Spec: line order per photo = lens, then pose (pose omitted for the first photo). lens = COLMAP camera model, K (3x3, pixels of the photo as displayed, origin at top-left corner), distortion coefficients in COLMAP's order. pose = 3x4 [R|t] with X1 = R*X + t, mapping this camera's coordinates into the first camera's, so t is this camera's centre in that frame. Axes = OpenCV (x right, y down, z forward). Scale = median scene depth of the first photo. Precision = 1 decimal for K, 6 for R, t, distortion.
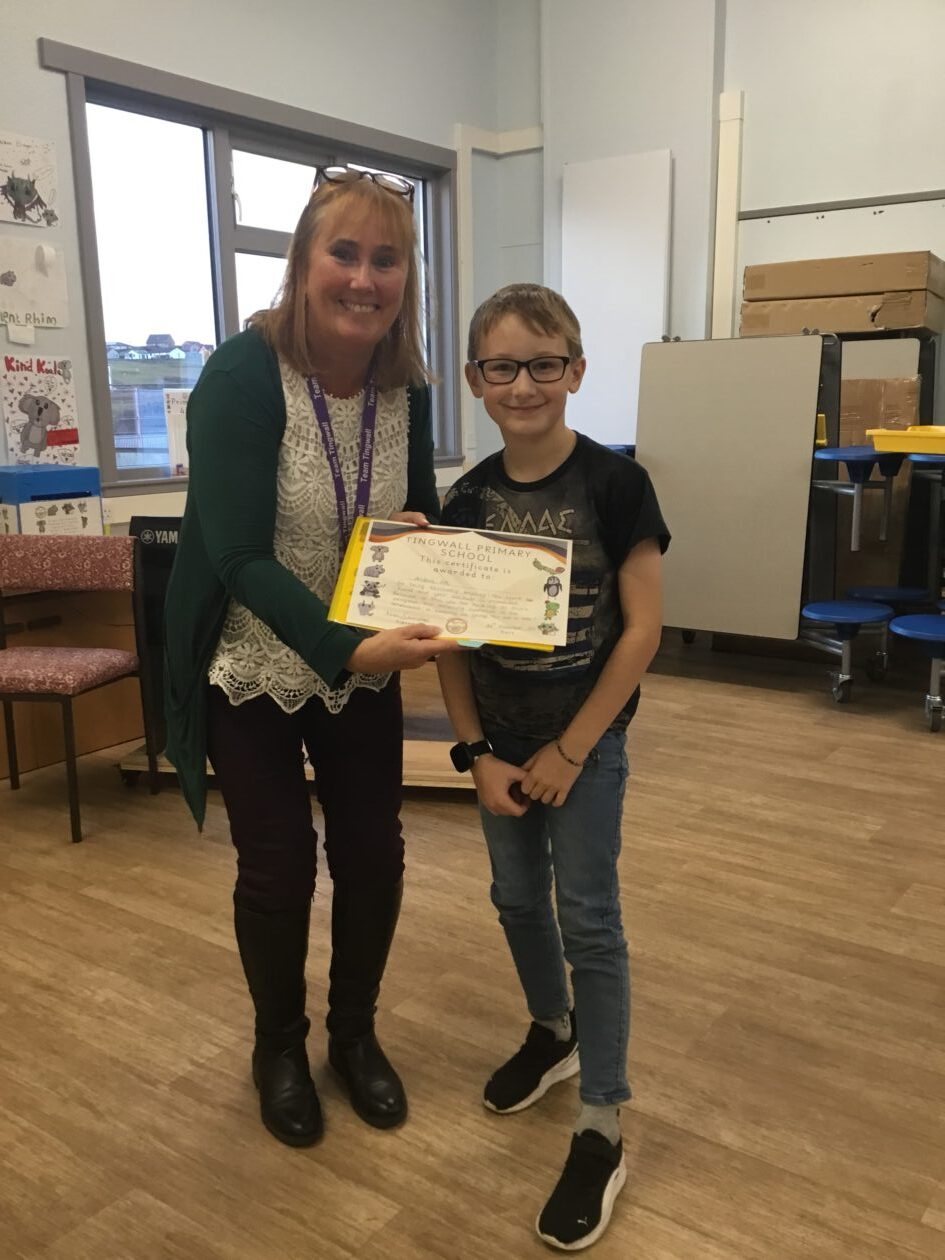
lens RADIAL K [[1129.7, 0, 470.4], [0, 1129.7, 627.8], [0, 0, 1]] dist [0.097879, -0.152071]
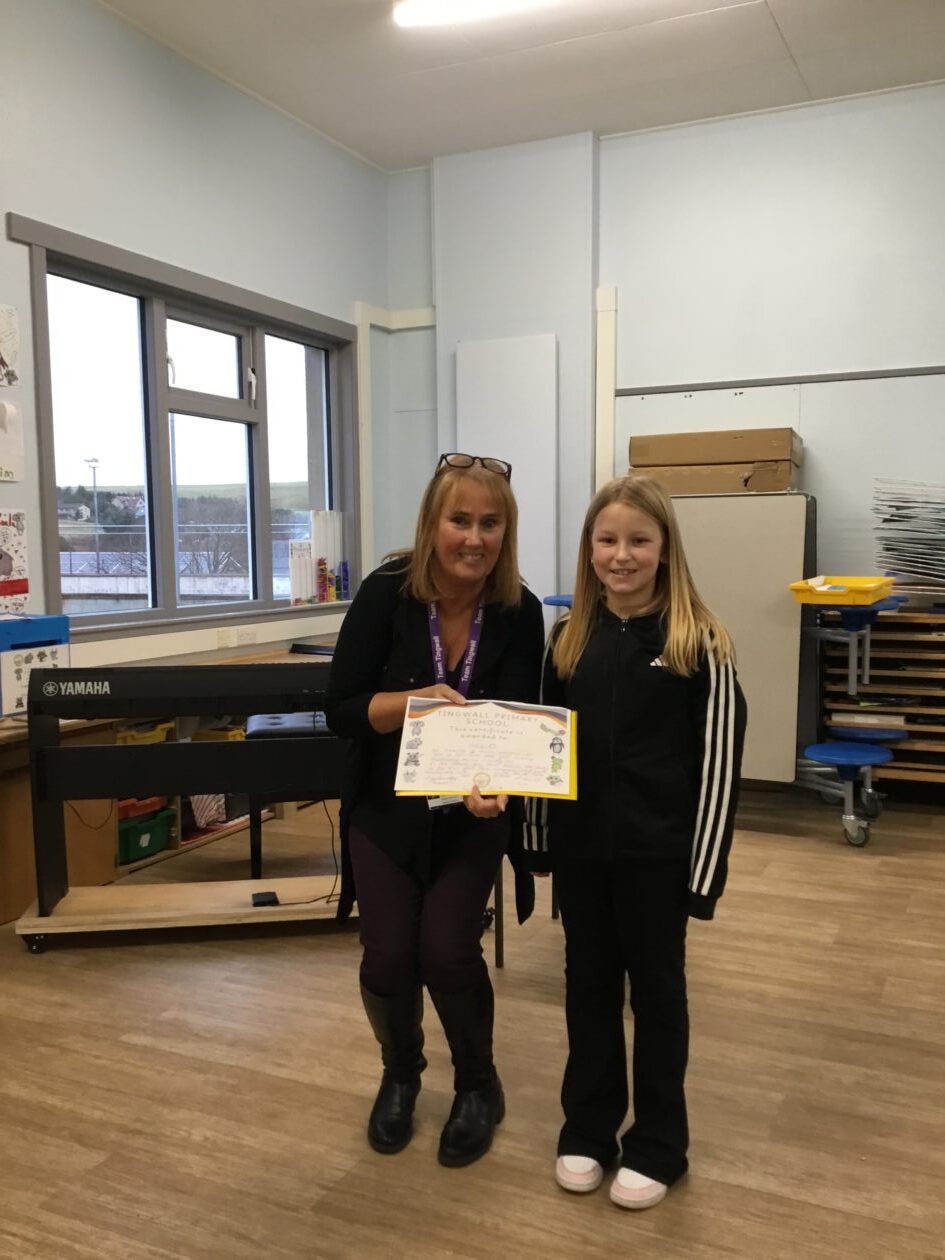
lens RADIAL K [[1120.7, 0, 471.4], [0, 1120.7, 634.1], [0, 0, 1]] dist [0.132655, -0.226575]
pose [[0.983561, -0.009323, 0.180337, -0.149877], [0.030934, 0.992603, -0.117398, 0.004431], [-0.177909, 0.121047, 0.976574, -0.047261]]
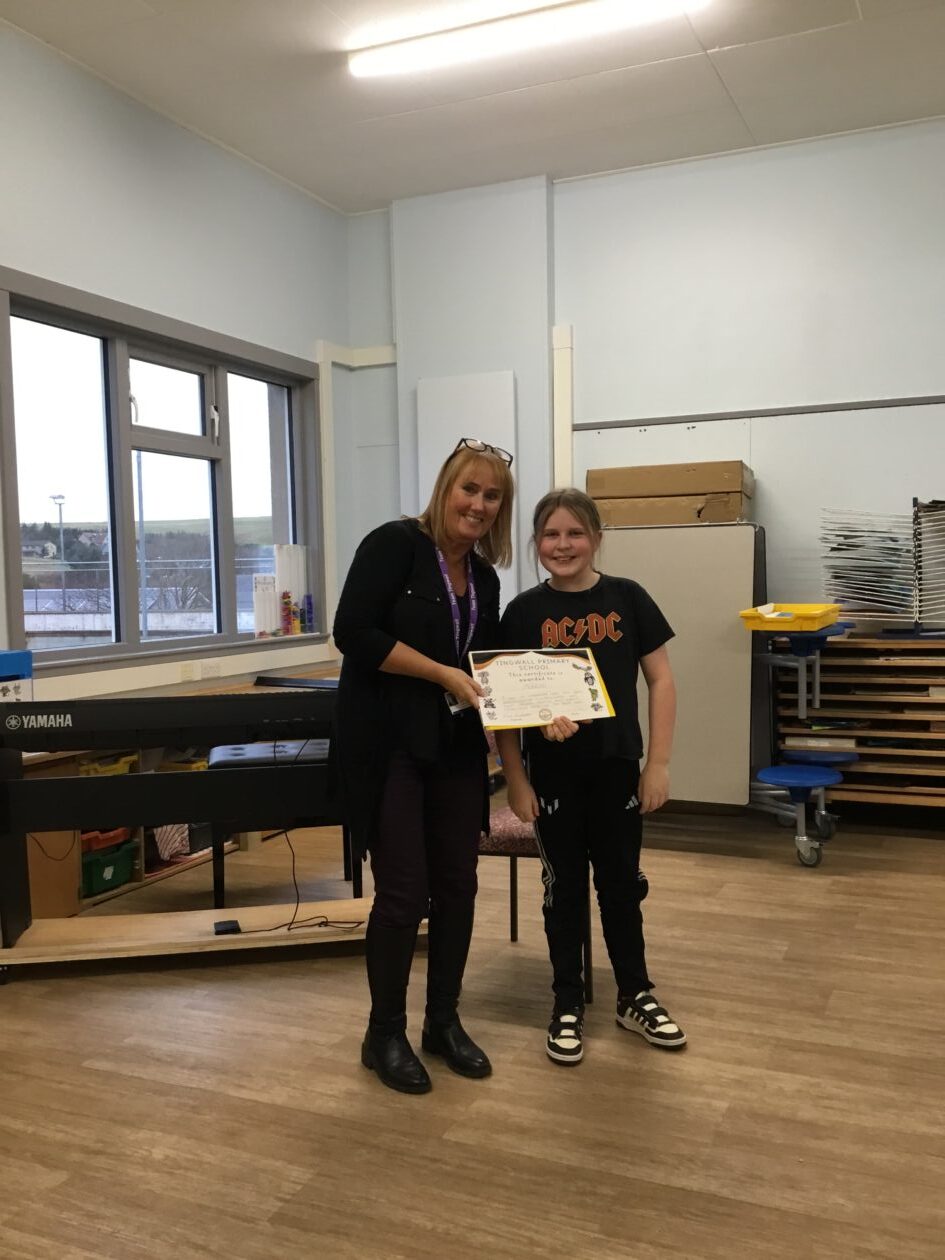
lens RADIAL K [[1127.4, 0, 469.6], [0, 1127.4, 632.5], [0, 0, 1]] dist [0.118782, -0.205206]
pose [[0.978927, -0.015523, 0.203619, -0.143017], [0.046183, 0.988102, -0.146701, 0.011508], [-0.198919, 0.153013, 0.967997, -0.076751]]
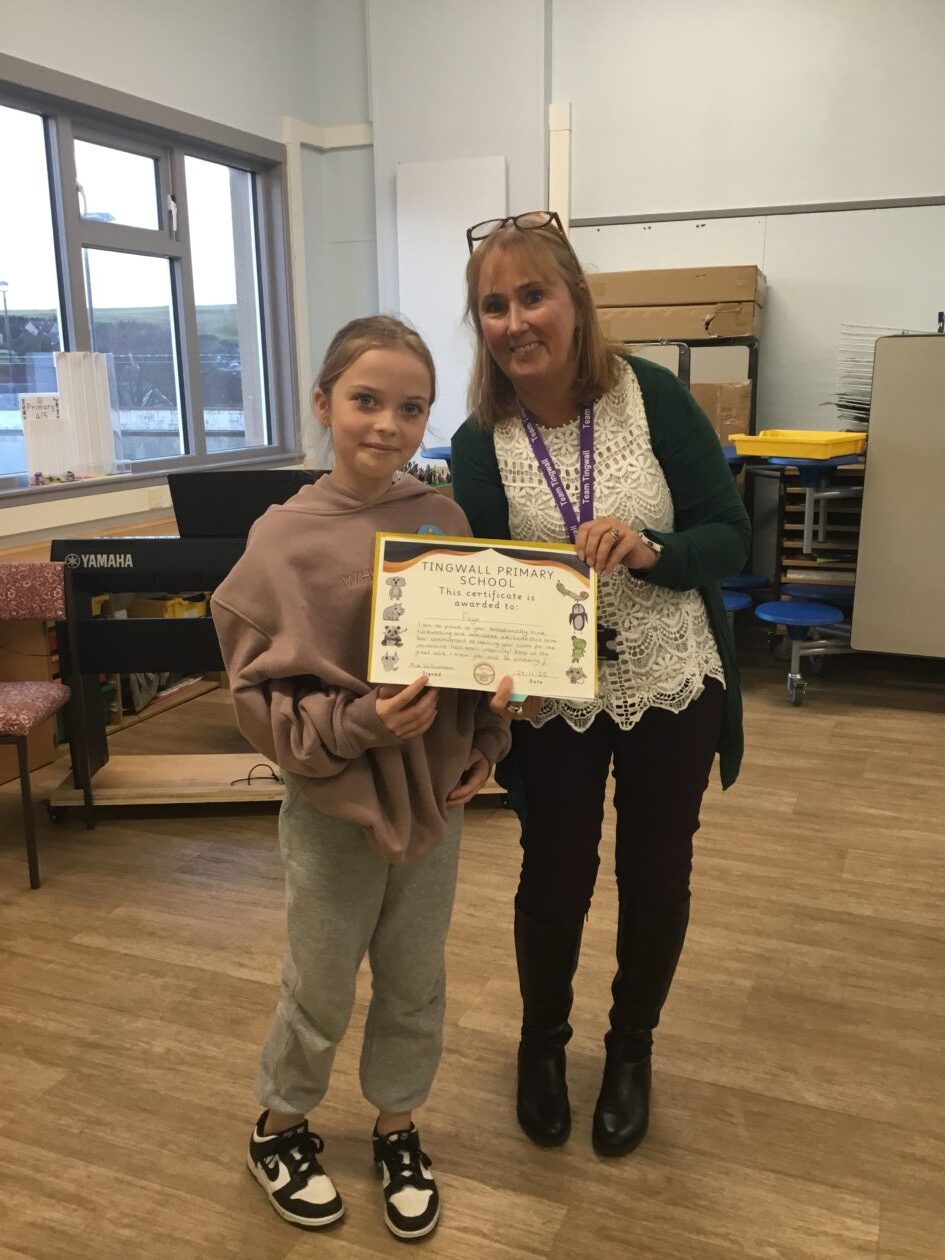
lens RADIAL K [[1127.6, 0, 471.8], [0, 1127.6, 632.7], [0, 0, 1]] dist [0.113103, -0.205723]
pose [[0.972040, -0.051477, 0.229103, -0.153253], [0.045712, 0.998492, 0.030404, -0.028913], [-0.230322, -0.019081, 0.972927, -0.005567]]
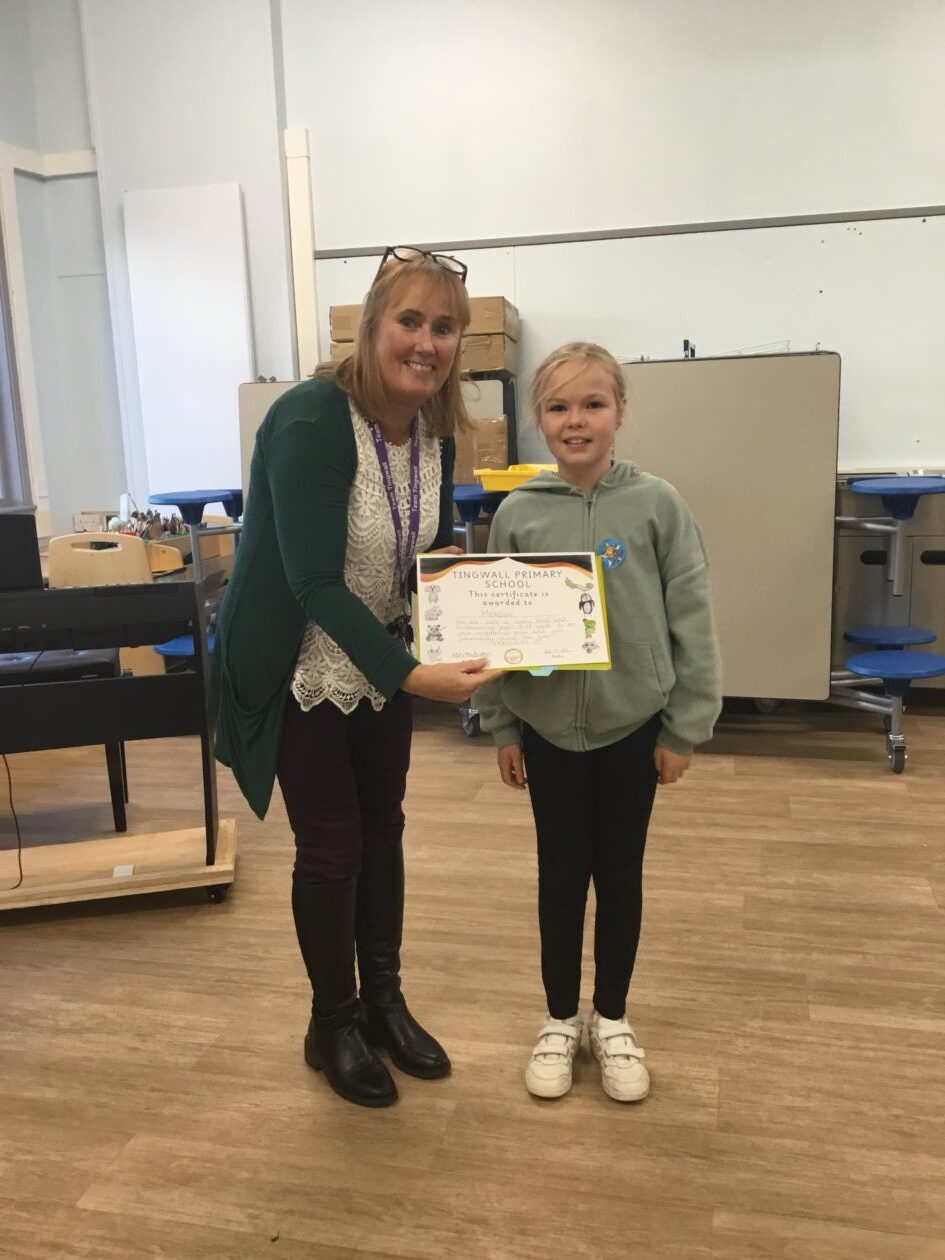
lens RADIAL K [[1127.8, 0, 471.1], [0, 1127.8, 633.3], [0, 0, 1]] dist [0.130496, -0.236372]
pose [[0.927196, -0.087404, 0.364236, -0.039014], [0.095895, 0.995378, -0.005252, -0.022865], [-0.362093, 0.039798, 0.931292, 0.061785]]
